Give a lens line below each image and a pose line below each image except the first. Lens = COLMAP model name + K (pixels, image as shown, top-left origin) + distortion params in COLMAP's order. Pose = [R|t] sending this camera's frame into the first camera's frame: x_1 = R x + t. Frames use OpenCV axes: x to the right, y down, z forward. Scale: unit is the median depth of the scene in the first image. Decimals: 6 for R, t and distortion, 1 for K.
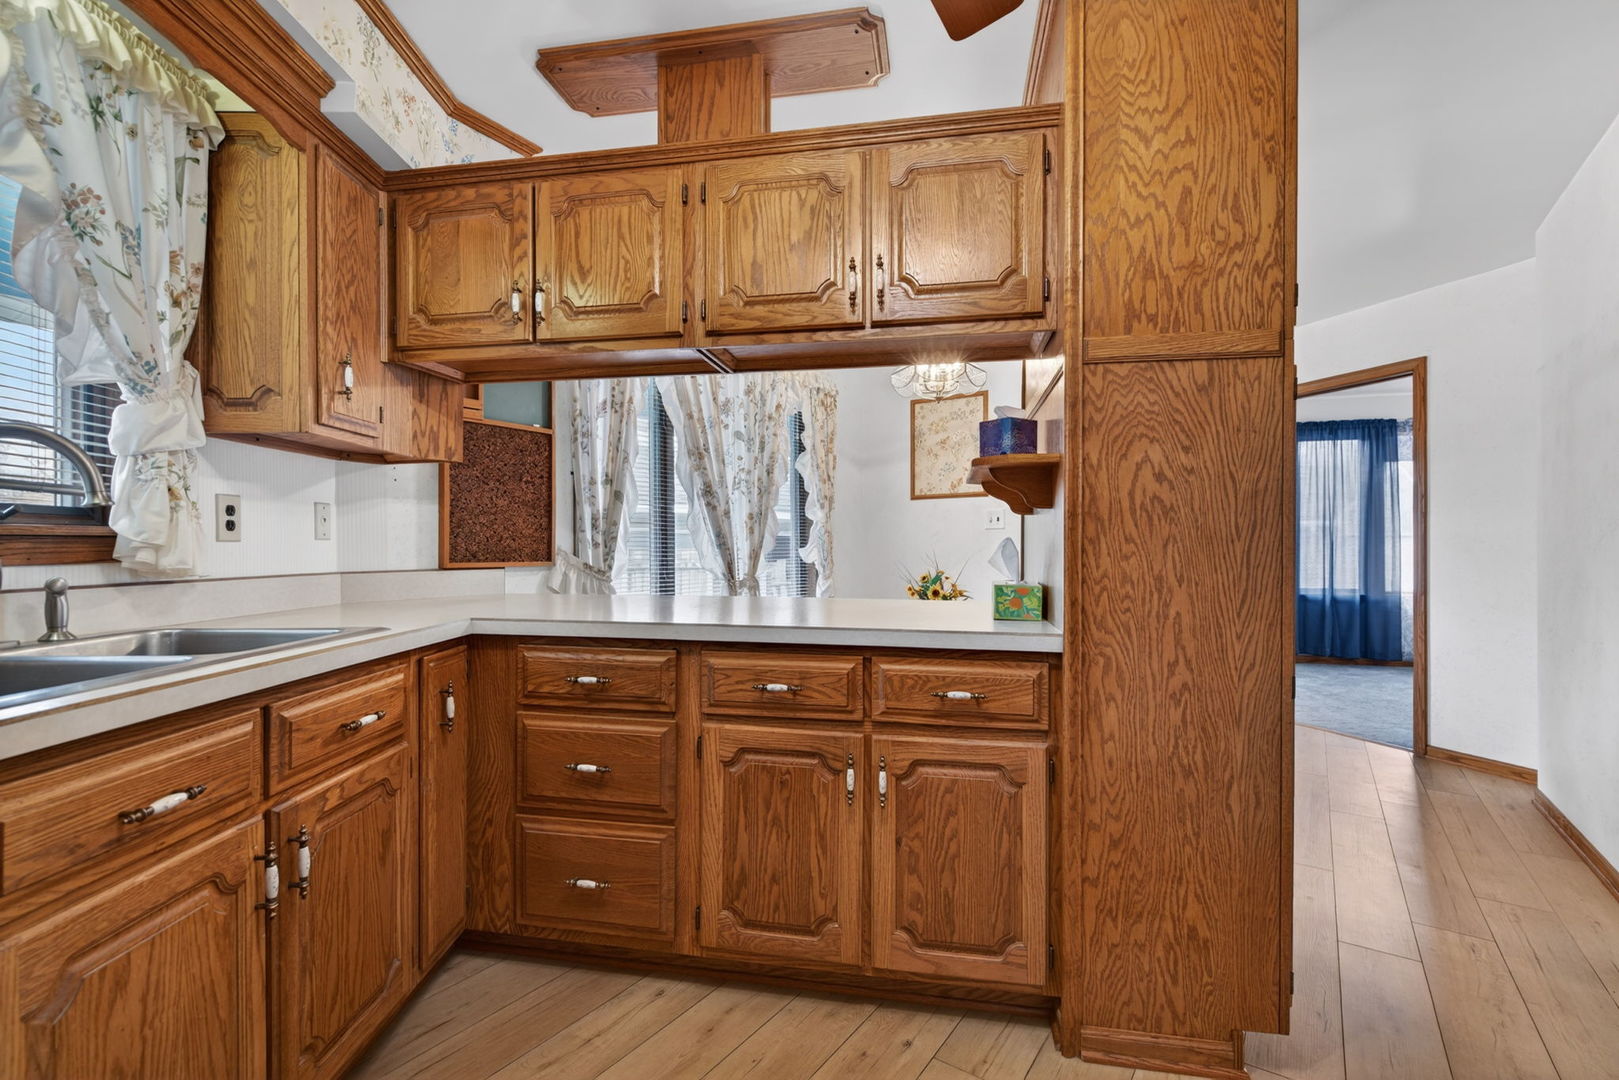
lens RADIAL K [[721.4, 0, 804.3], [0, 721.4, 547.6], [0, 0, 1]] dist [-0.001483, -0.000309]
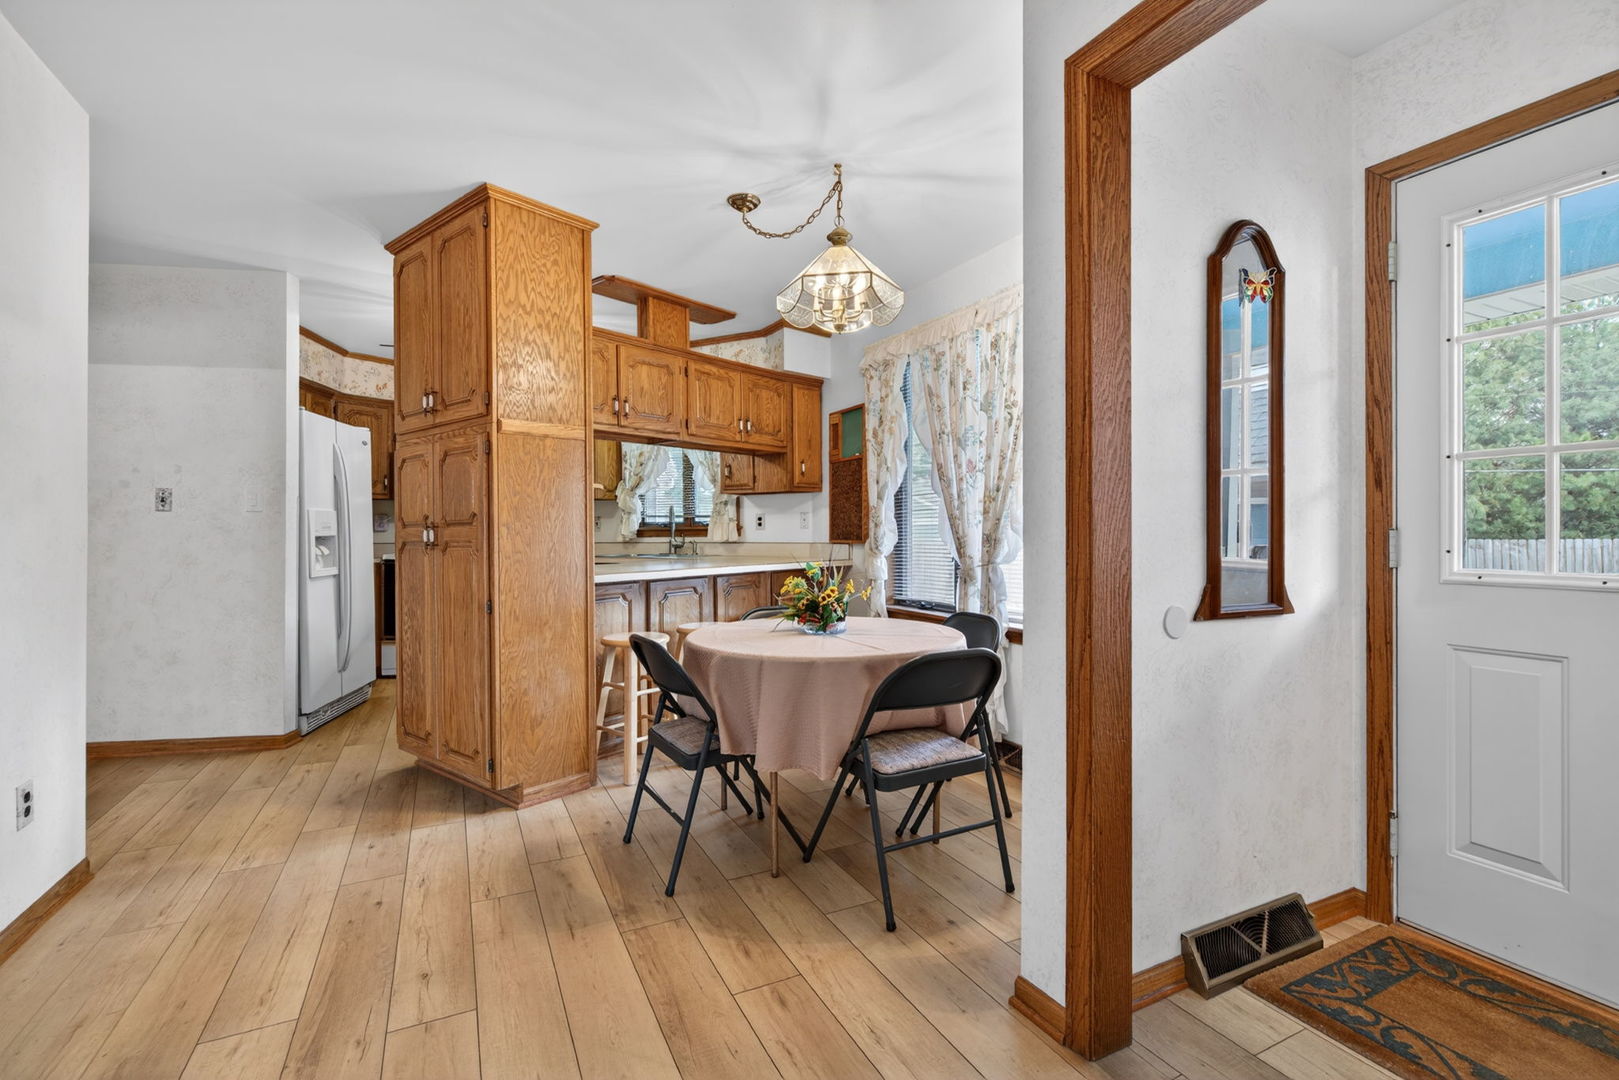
lens RADIAL K [[723.3, 0, 806.1], [0, 723.3, 532.0], [0, 0, 1]] dist [0.022542, -0.013338]
pose [[-0.482122, 0.001065, -0.876103, 1.651995], [0.003652, 0.999993, -0.000794, 0.002605], [0.876096, -0.003582, -0.482123, 2.579314]]
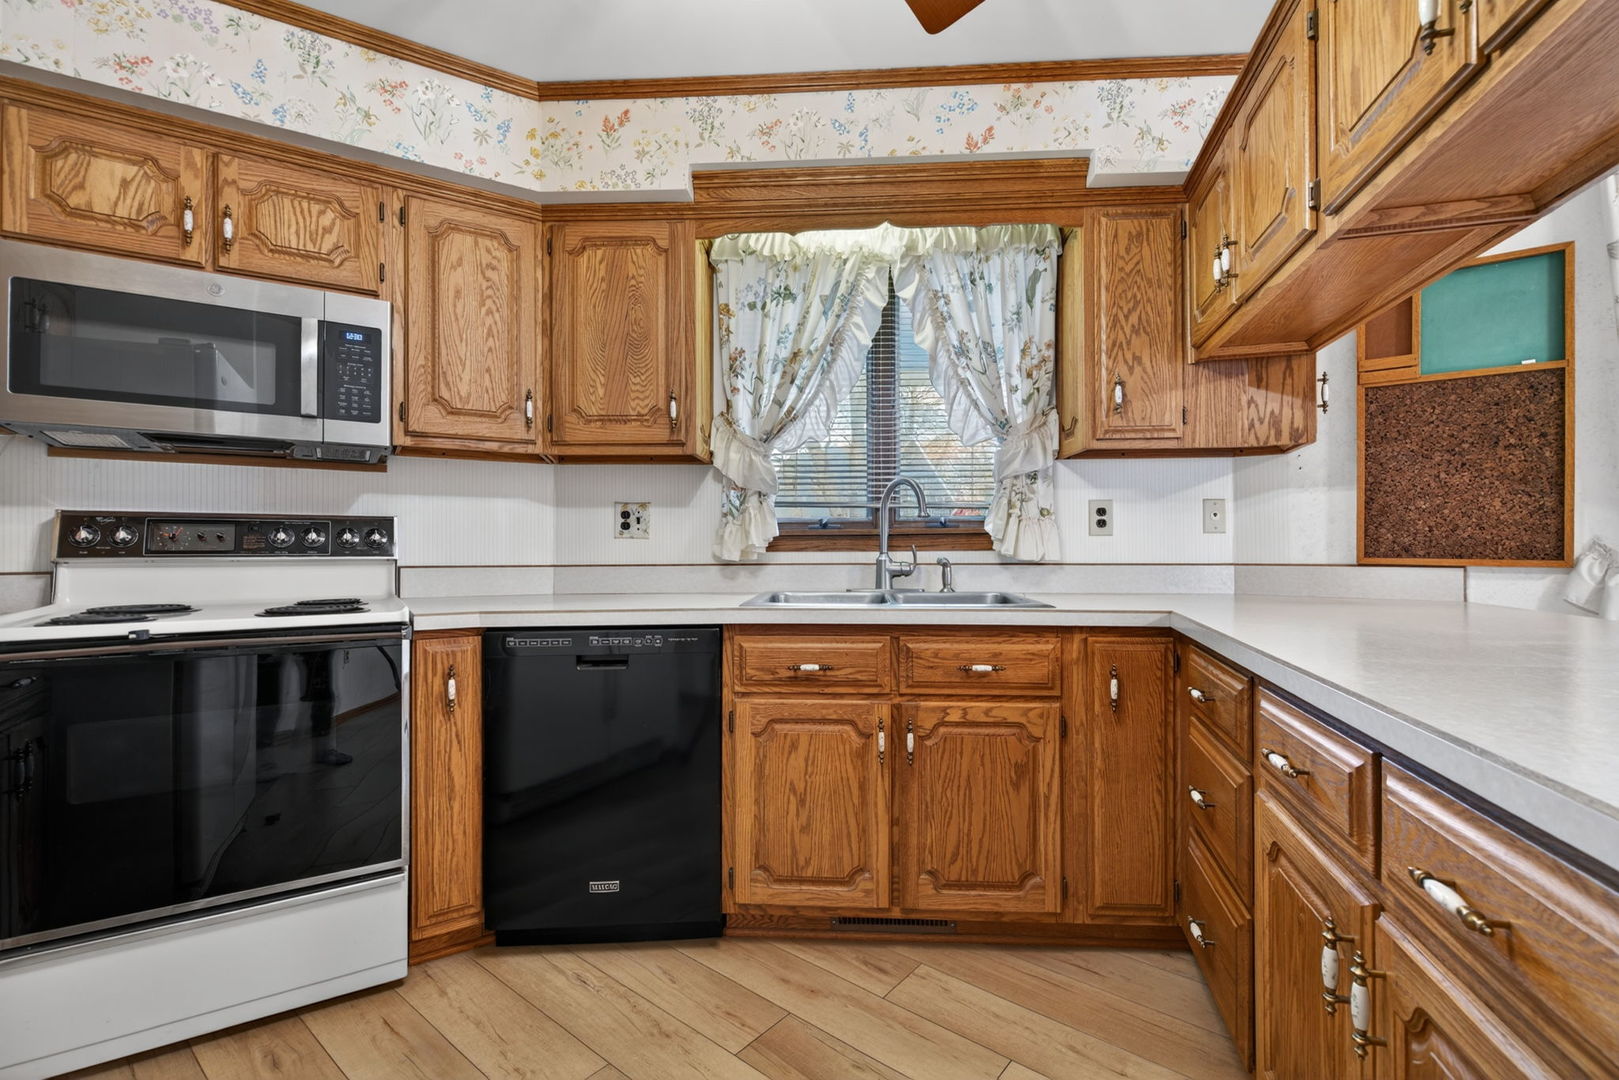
lens RADIAL K [[731.4, 0, 810.7], [0, 731.4, 535.4], [0, 0, 1]] dist [0.001568, -0.000742]
pose [[-0.071369, -0.009403, -0.997406, 0.575091], [0.000628, 0.999955, -0.009472, 0.003214], [0.997450, -0.001302, -0.071360, 0.575642]]
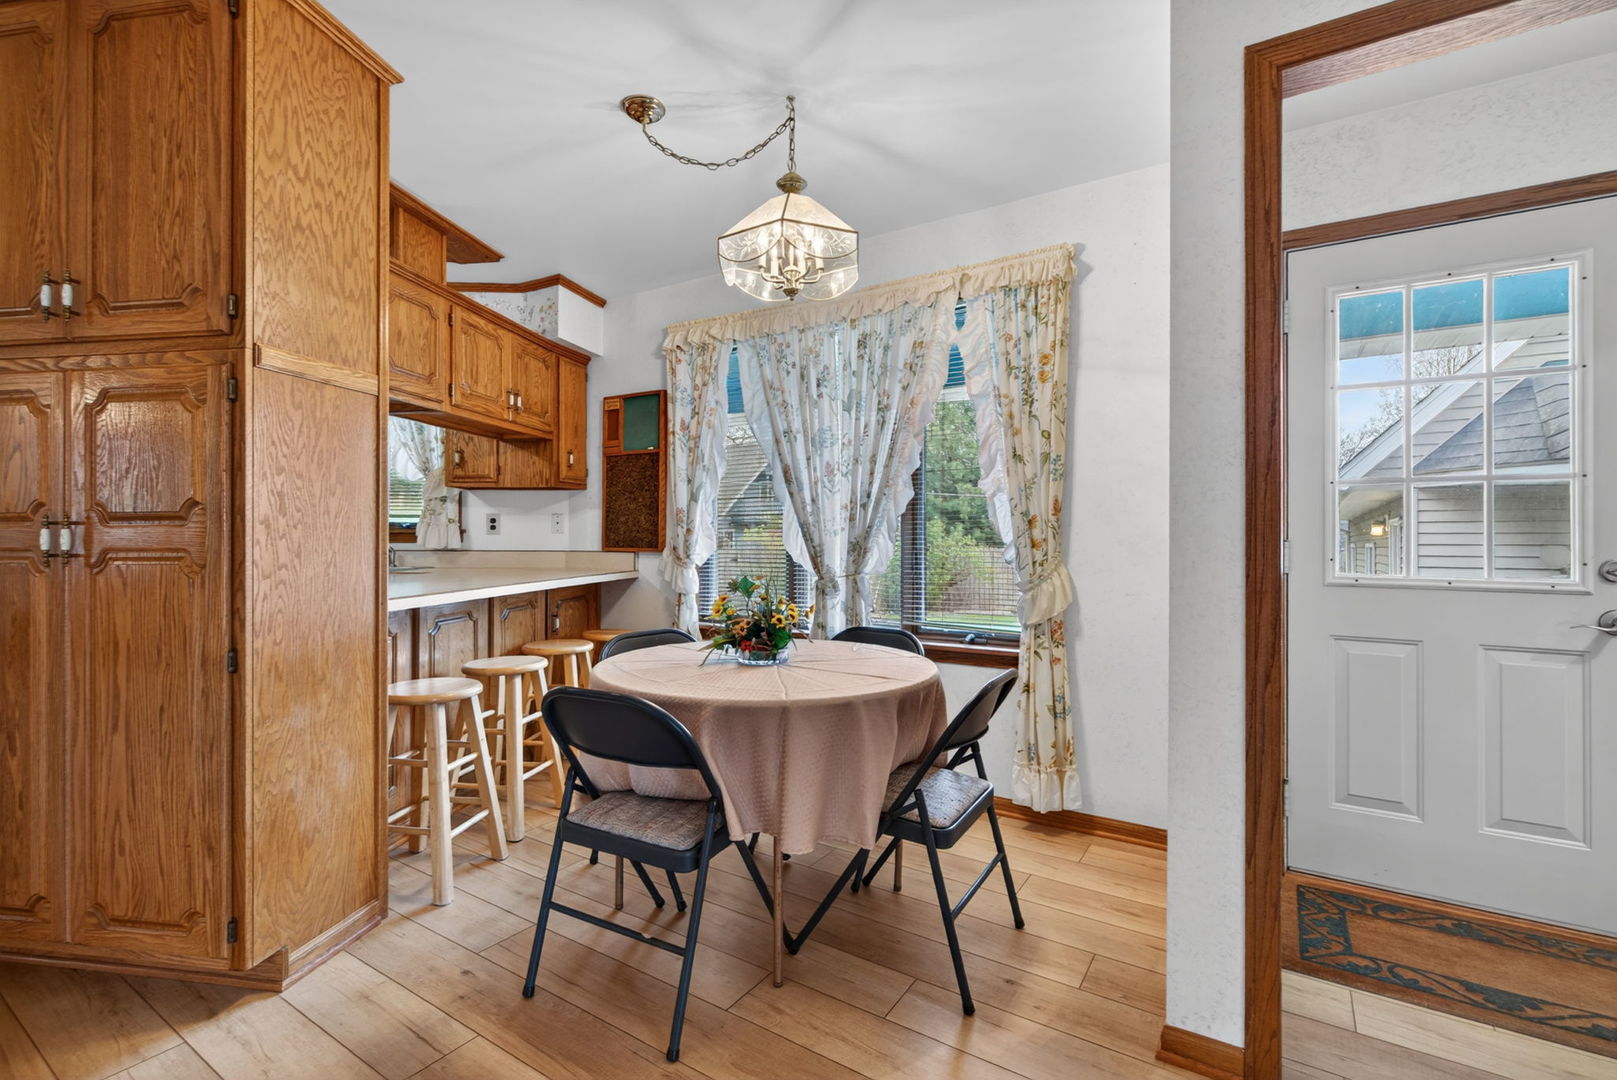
lens RADIAL K [[730.5, 0, 809.7], [0, 730.5, 535.4], [0, 0, 1]] dist [0.001568, -0.000742]
pose [[0.027751, -0.005817, -0.999598, 1.560644], [-0.005784, 0.999965, -0.005980, 0.002550], [0.999598, 0.005948, 0.027717, 1.963597]]
